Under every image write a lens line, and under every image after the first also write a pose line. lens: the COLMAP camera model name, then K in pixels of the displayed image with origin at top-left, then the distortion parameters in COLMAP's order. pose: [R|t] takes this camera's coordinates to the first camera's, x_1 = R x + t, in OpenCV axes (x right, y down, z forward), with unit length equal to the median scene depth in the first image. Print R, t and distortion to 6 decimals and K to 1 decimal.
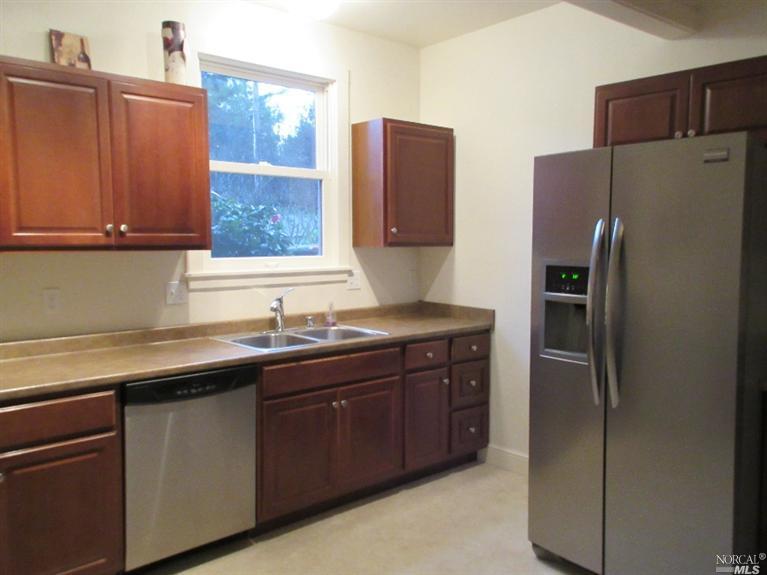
lens RADIAL K [[651.4, 0, 383.5], [0, 651.4, 287.5], [0, 0, 1]] dist [0.011348, 0.005142]
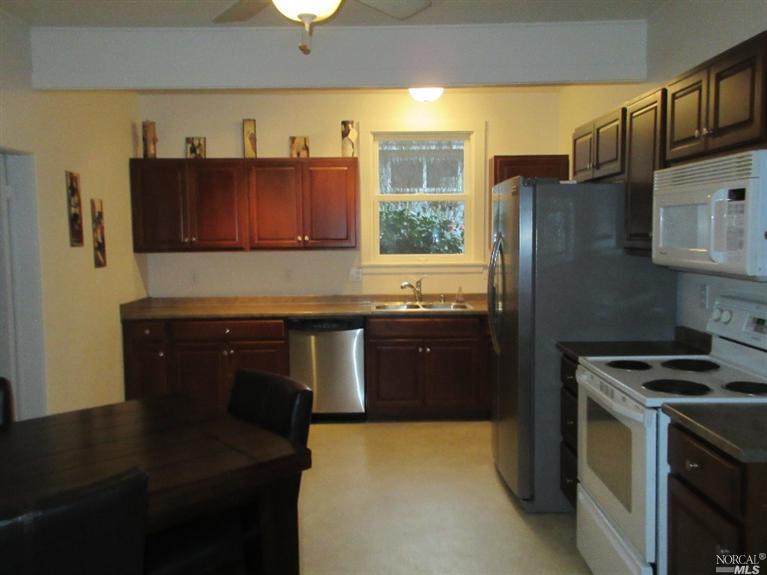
lens RADIAL K [[651.4, 0, 383.5], [0, 651.4, 287.5], [0, 0, 1]] dist [0.011348, 0.005142]
pose [[0.753113, 0.043500, -0.656451, 0.957791], [-0.040295, 0.998988, 0.019969, 0.003845], [0.656656, 0.011413, 0.754104, -0.261956]]
